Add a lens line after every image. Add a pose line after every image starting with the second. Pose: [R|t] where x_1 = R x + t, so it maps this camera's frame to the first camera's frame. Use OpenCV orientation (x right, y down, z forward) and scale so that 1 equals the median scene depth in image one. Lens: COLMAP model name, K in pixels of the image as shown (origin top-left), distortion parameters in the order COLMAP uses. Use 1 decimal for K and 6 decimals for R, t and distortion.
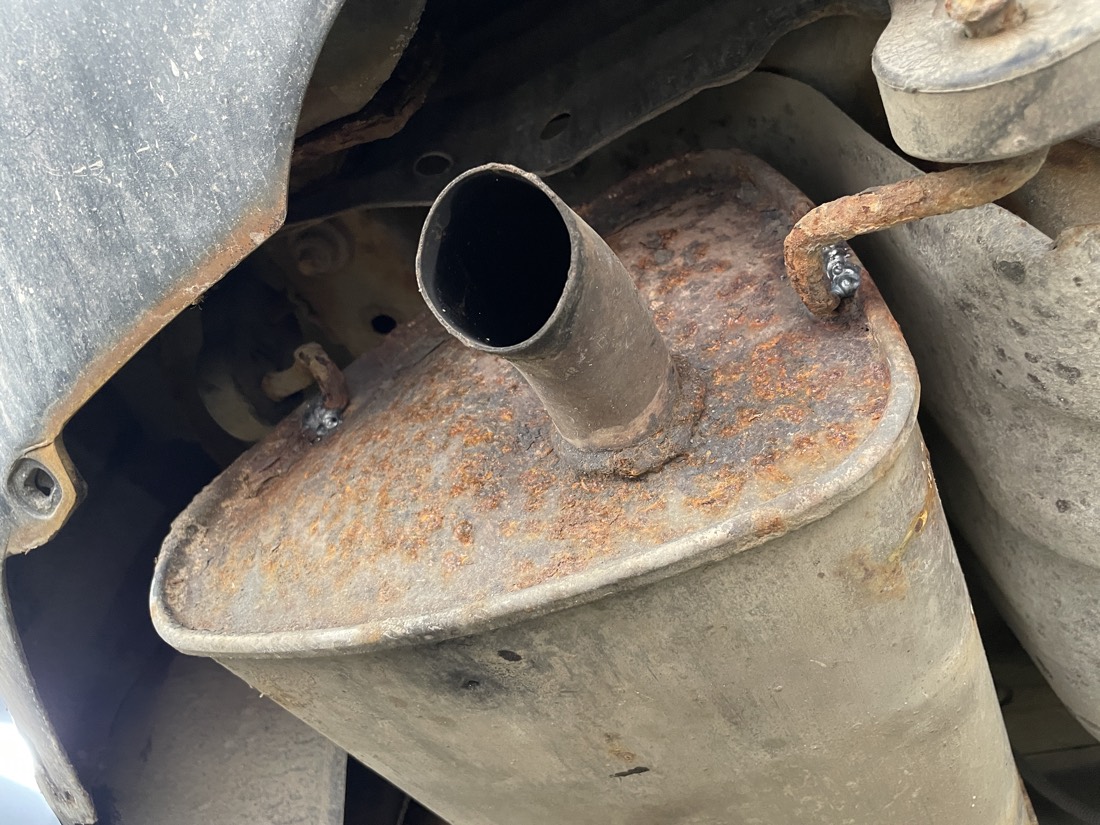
lens RADIAL K [[844.3, 0, 551.8], [0, 844.3, 407.7], [0, 0, 1]] dist [0.066342, -0.092408]
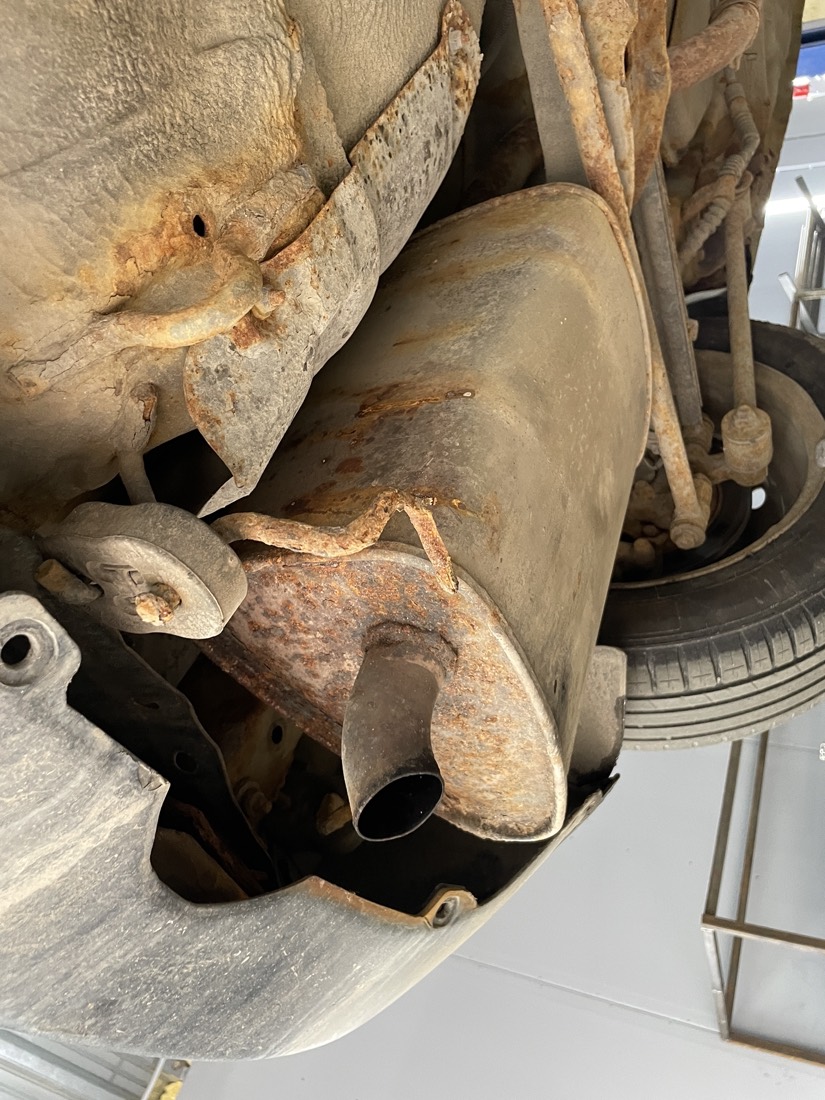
lens RADIAL K [[844.3, 0, 413.2], [0, 844.3, 549.9], [0, 0, 1]] dist [0.066342, -0.092408]
pose [[-0.183411, -0.940551, -0.285874, 0.672360], [0.920065, -0.266653, 0.287015, -0.362491], [-0.346181, -0.210381, 0.914275, -0.415259]]
